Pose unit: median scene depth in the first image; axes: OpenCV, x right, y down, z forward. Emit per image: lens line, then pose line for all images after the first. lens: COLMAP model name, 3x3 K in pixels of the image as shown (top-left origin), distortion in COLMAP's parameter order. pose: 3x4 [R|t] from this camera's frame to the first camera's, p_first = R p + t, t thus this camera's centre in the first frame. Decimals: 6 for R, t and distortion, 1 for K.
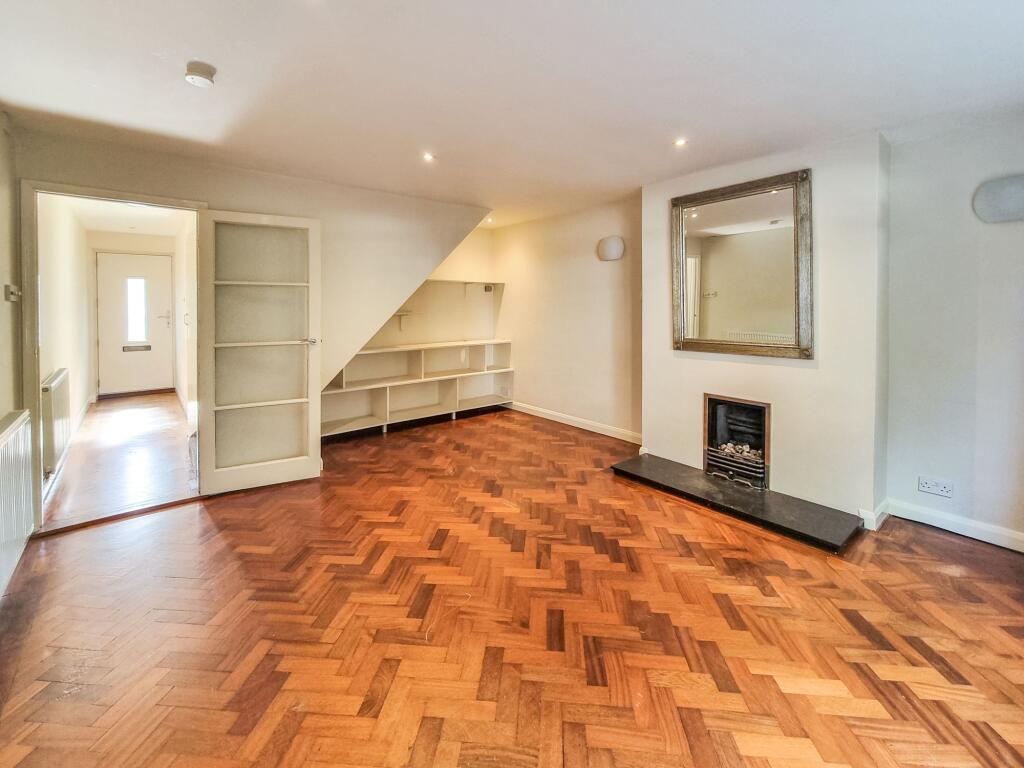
lens RADIAL K [[441.3, 0, 507.0], [0, 441.3, 309.8], [0, 0, 1]] dist [0.000081, 0.000445]
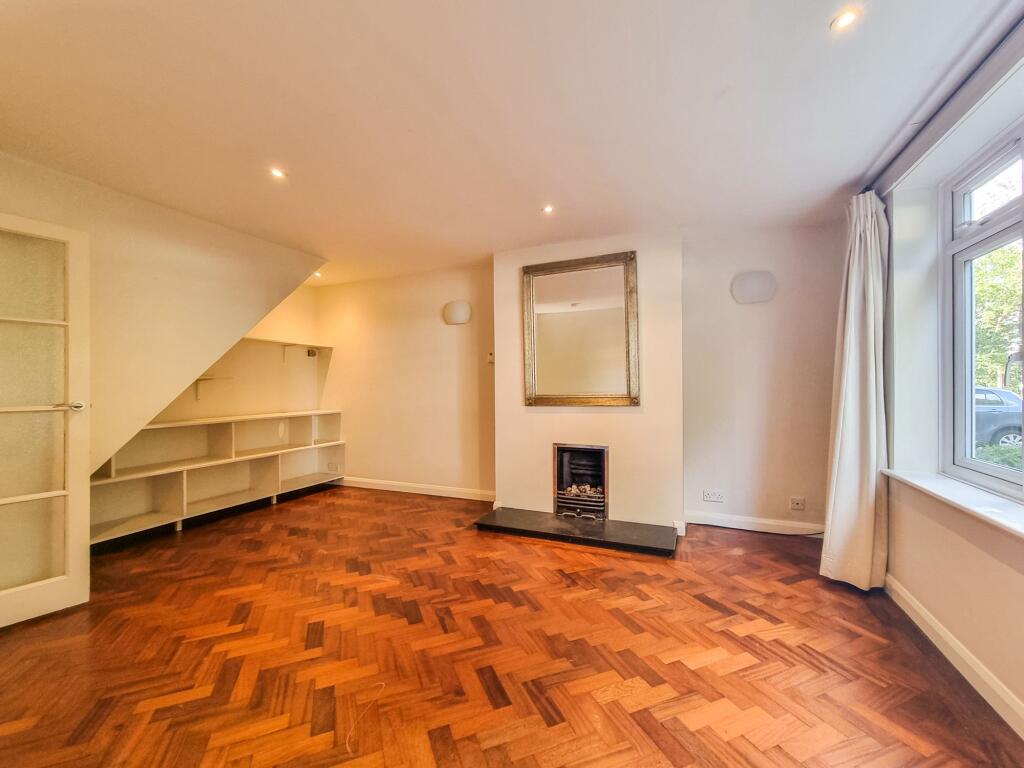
lens RADIAL K [[427.1, 0, 512.0], [0, 427.1, 384.0], [0, 0, 1]] dist [-0.000326, 0.000401]
pose [[0.886873, -0.004266, 0.461994, -0.171573], [0.011429, 0.999854, -0.012707, 0.062237], [-0.461872, 0.016549, 0.886792, 0.108999]]
